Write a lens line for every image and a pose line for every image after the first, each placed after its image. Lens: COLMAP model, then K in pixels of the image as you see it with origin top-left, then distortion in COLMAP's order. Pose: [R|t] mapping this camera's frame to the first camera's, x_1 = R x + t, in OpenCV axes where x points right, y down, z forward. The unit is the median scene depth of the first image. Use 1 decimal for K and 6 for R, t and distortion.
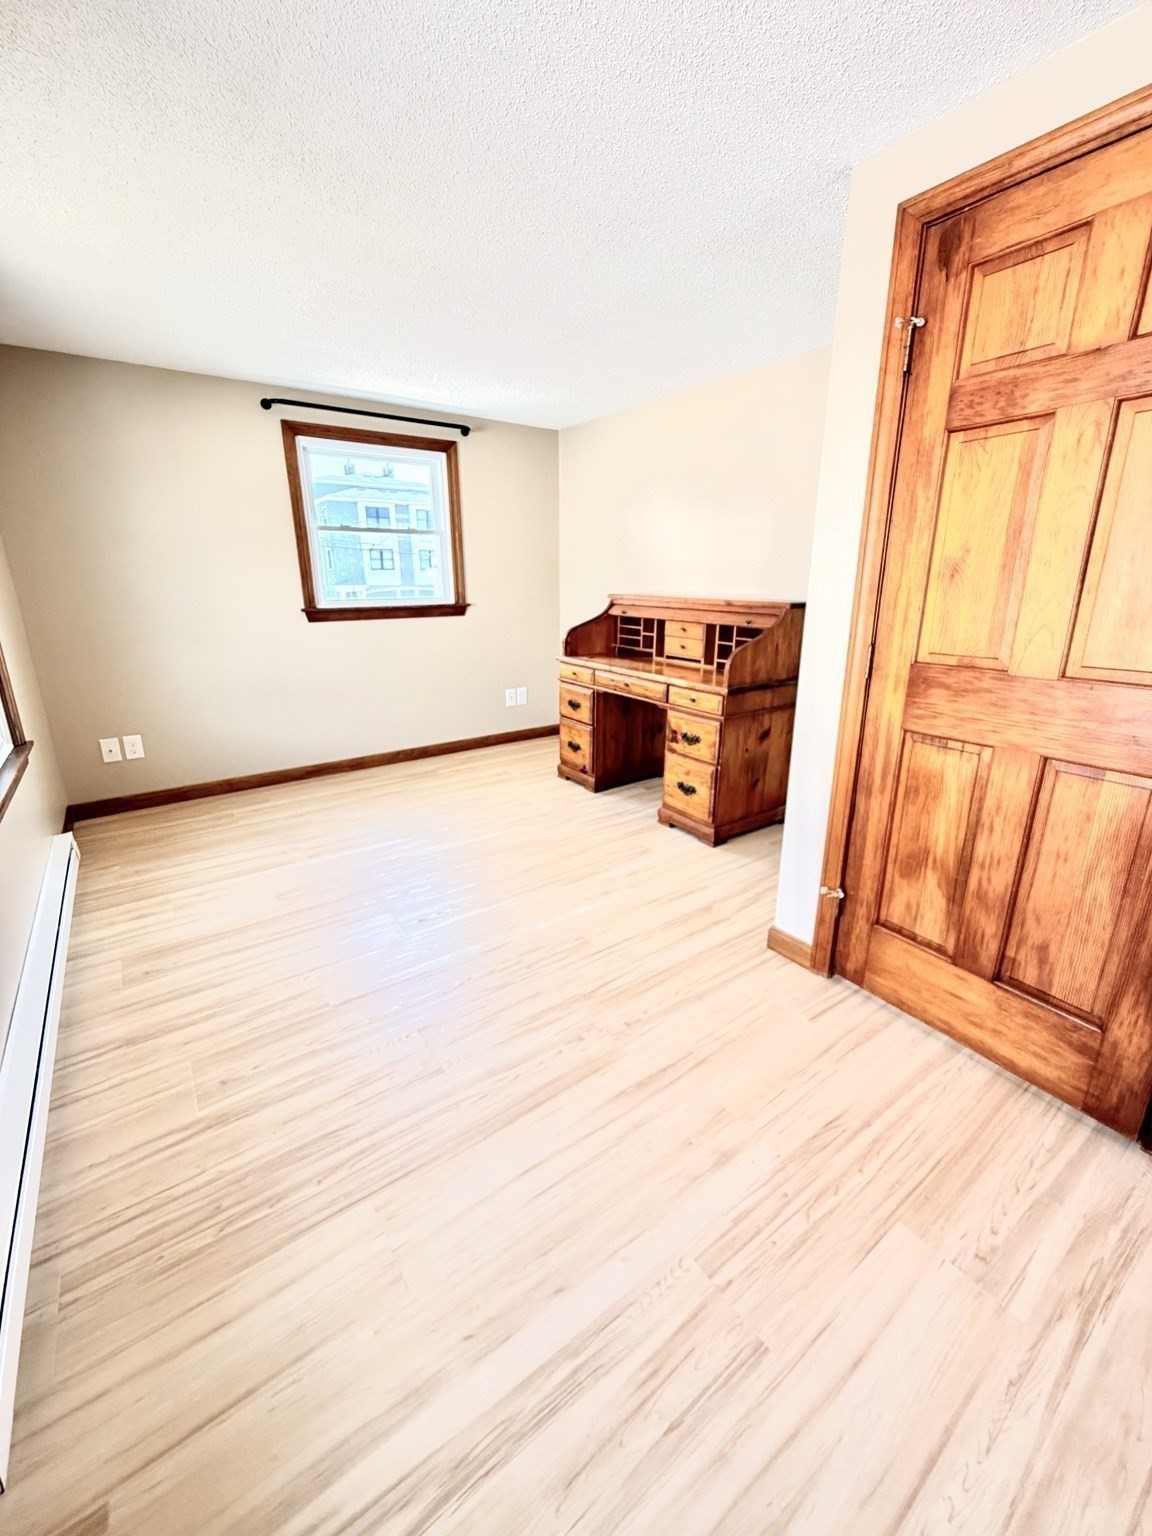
lens RADIAL K [[614.5, 0, 576.1], [0, 614.5, 760.8], [0, 0, 1]] dist [-0.002576, -0.000135]
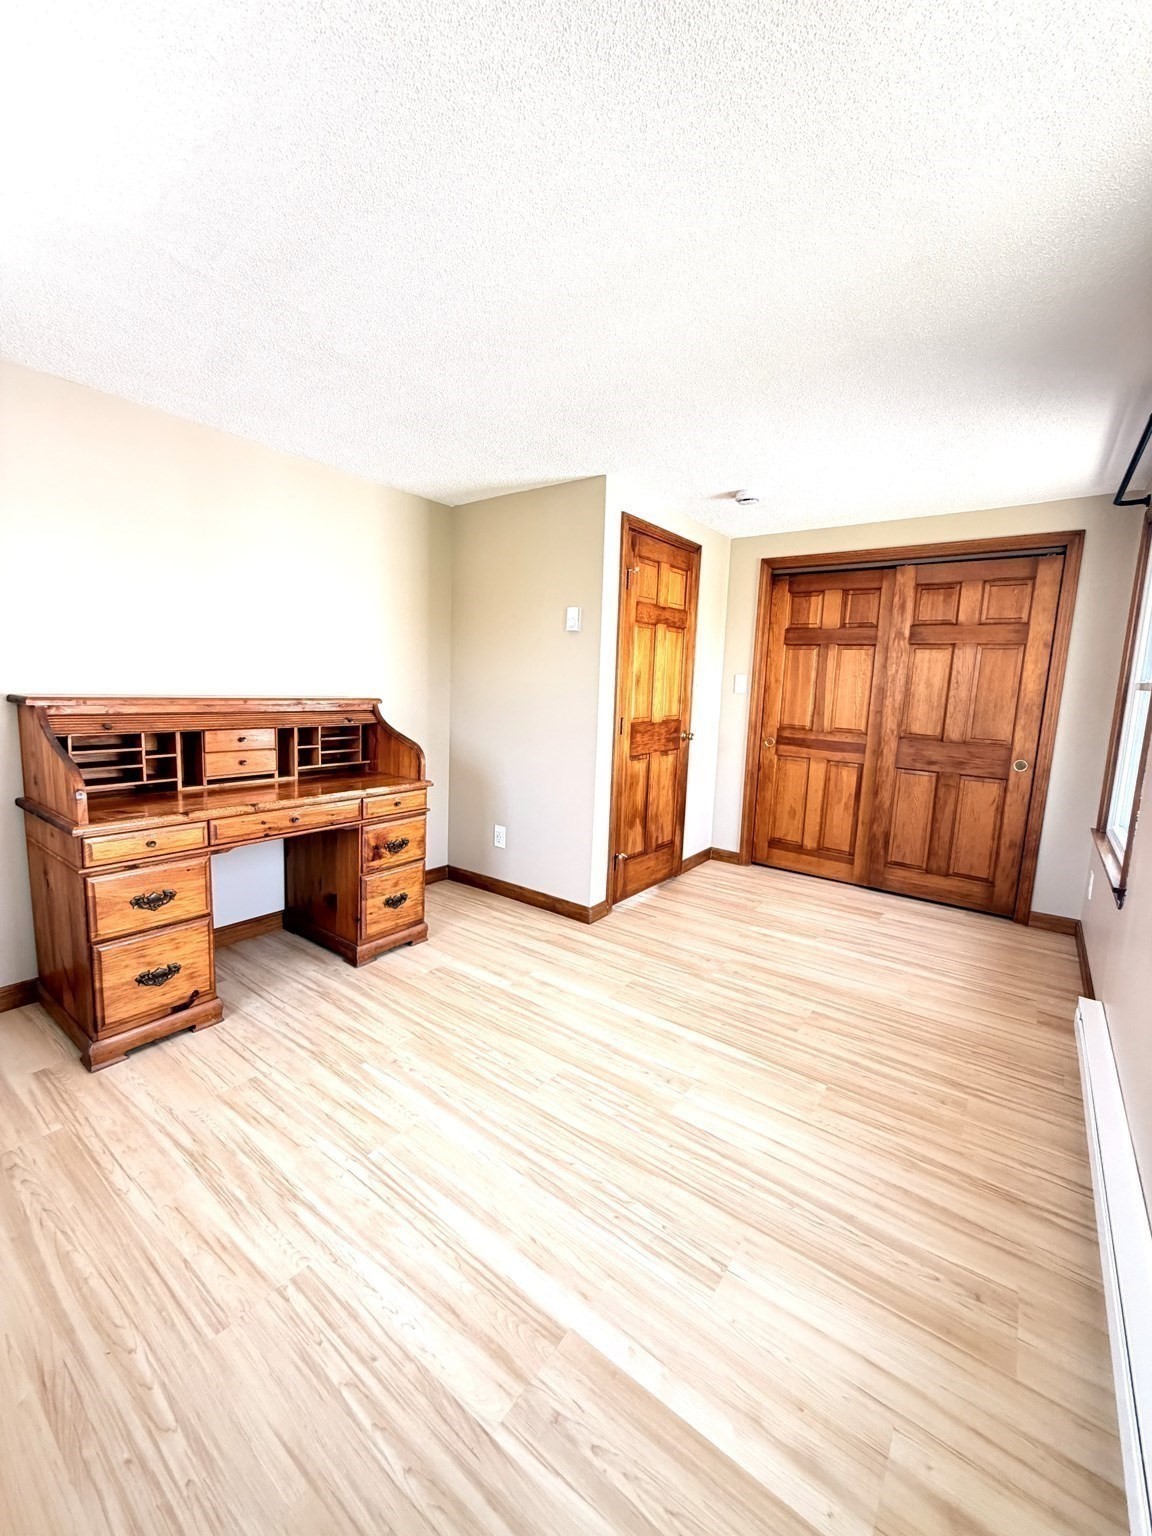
lens RADIAL K [[614.5, 0, 576.1], [0, 614.5, 760.8], [0, 0, 1]] dist [-0.002576, -0.000135]
pose [[-0.298756, -0.135472, 0.944665, -0.915359], [0.241076, 0.947056, 0.212057, -0.350668], [-0.923378, 0.291089, -0.250279, 1.152453]]
